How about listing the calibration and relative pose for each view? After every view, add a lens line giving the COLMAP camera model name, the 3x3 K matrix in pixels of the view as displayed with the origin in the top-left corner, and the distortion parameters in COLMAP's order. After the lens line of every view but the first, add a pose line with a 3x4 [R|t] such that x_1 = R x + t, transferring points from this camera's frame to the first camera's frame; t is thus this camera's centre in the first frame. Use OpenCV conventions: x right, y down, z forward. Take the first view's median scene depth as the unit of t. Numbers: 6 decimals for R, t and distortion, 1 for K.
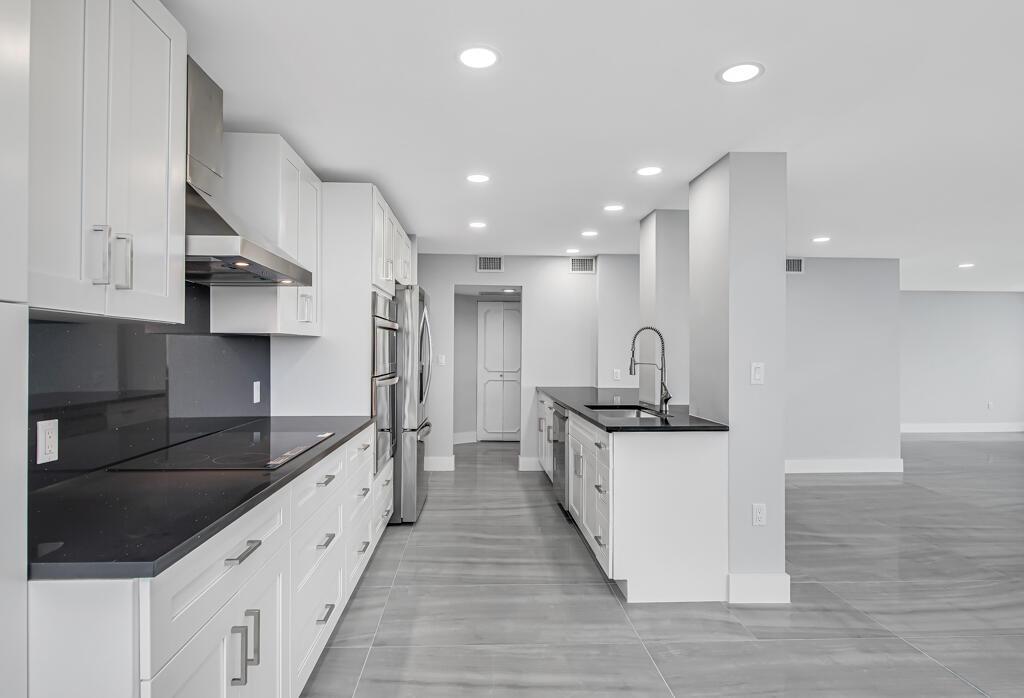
lens RADIAL K [[540.1, 0, 495.7], [0, 540.1, 349.8], [0, 0, 1]] dist [-0.001204, -0.000569]
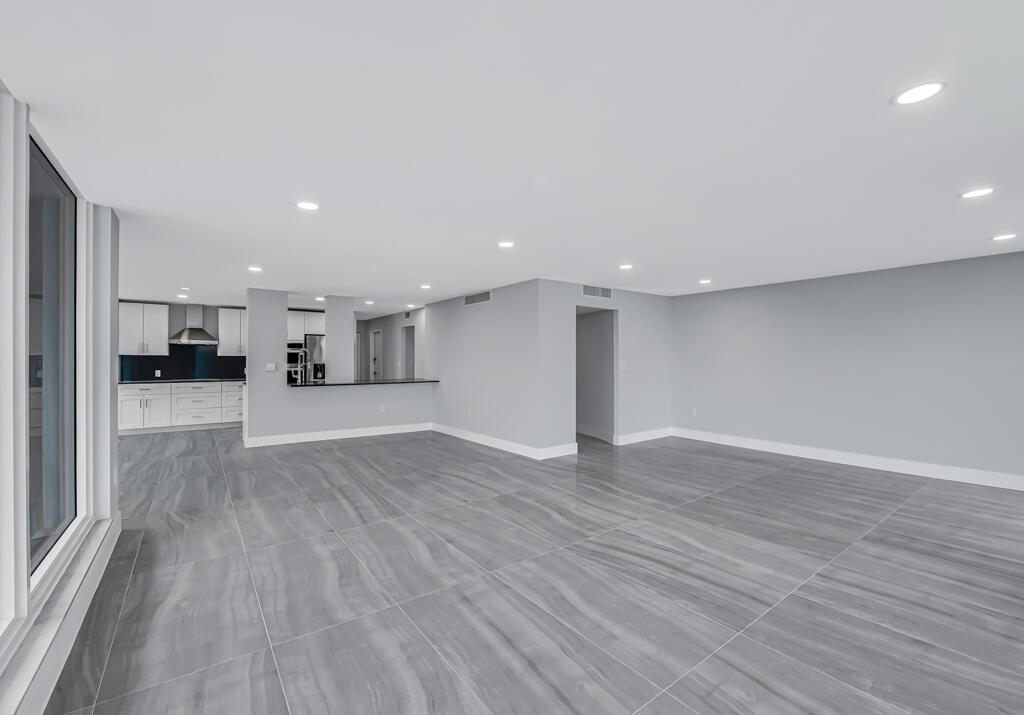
lens RADIAL K [[427.5, 0, 502.3], [0, 427.5, 359.2], [0, 0, 1]] dist [-0.016707, -0.000225]
pose [[0.554859, -0.011226, -0.831869, 2.470743], [0.007780, 0.999935, -0.008305, 0.028980], [0.831908, -0.001864, 0.554910, 0.689448]]
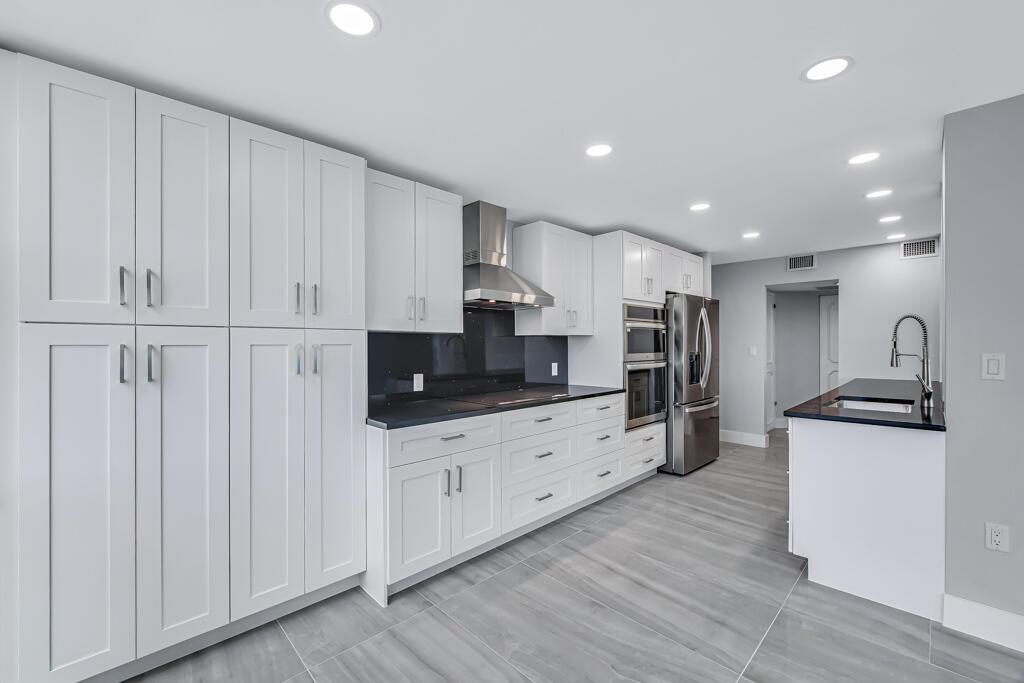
lens RADIAL K [[415.6, 0, 512.0], [0, 415.6, 341.5], [0, 0, 1]] dist [-0.012638, -0.000537]
pose [[0.665114, -0.015100, -0.746589, 0.365308], [0.010959, 0.999885, -0.010460, 0.002576], [0.746661, -0.001224, 0.665203, 0.025069]]
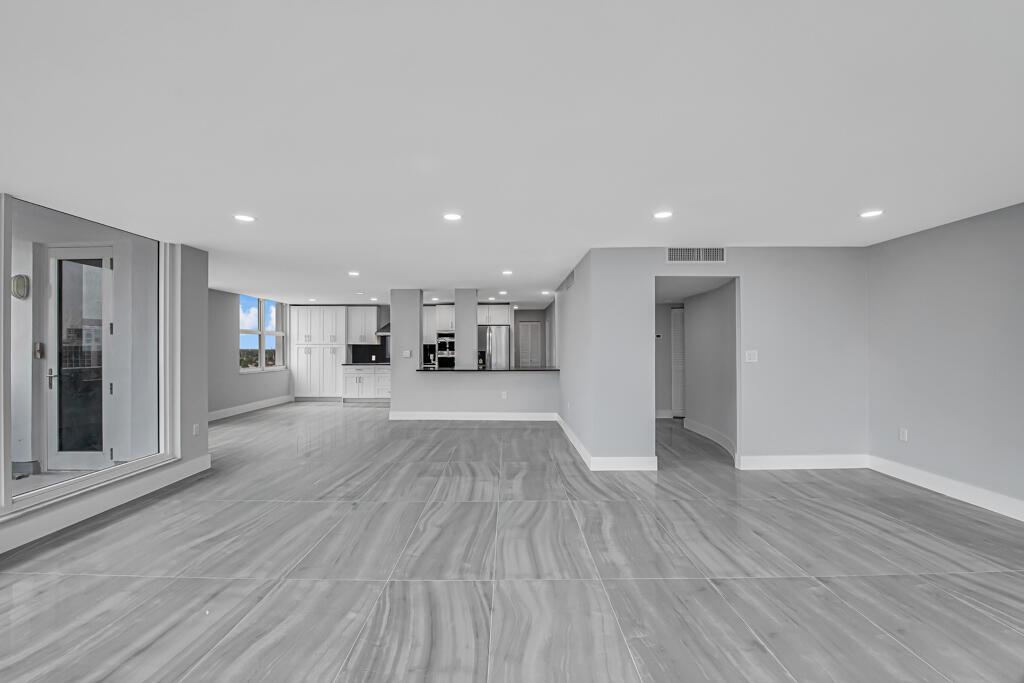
lens RADIAL K [[413.1, 0, 508.8], [0, 413.1, 351.4], [0, 0, 1]] dist [-0.017238, -0.000308]
pose [[-0.036380, 0.000420, -0.999338, 2.484317], [0.004355, 0.999990, 0.000262, 0.028317], [0.999329, -0.004342, -0.036381, 1.464234]]
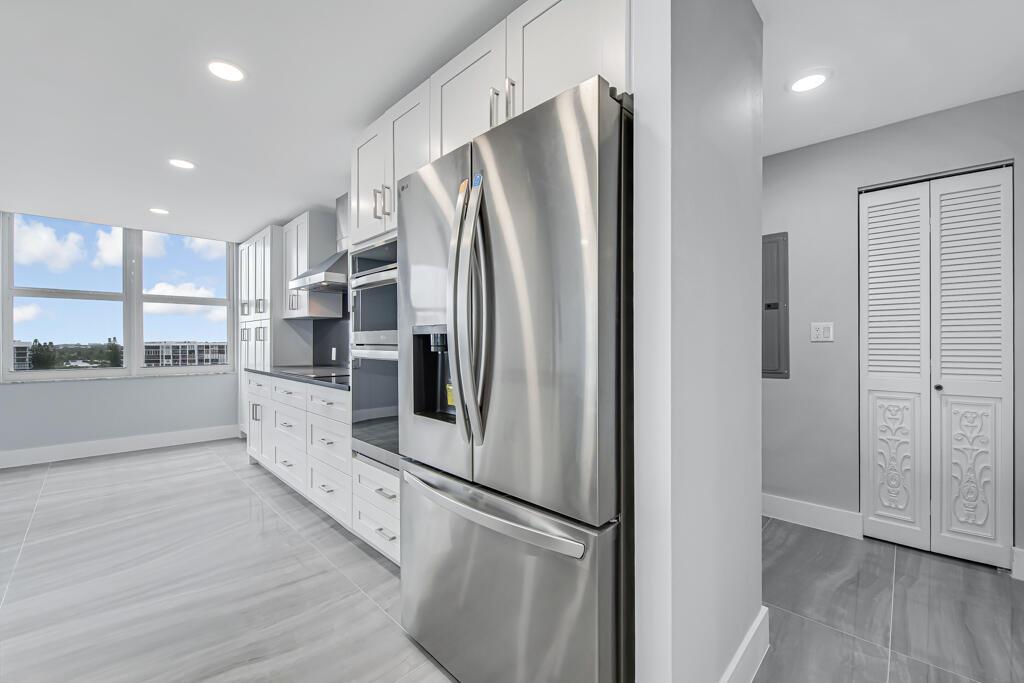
lens RADIAL K [[415.6, 0, 512.0], [0, 415.6, 341.5], [0, 0, 1]] dist [-0.012638, -0.000537]
pose [[-0.730358, -0.003141, -0.683058, 0.065431], [-0.009181, 0.999944, 0.005218, 0.023882], [0.683003, 0.010083, -0.730346, 1.540209]]
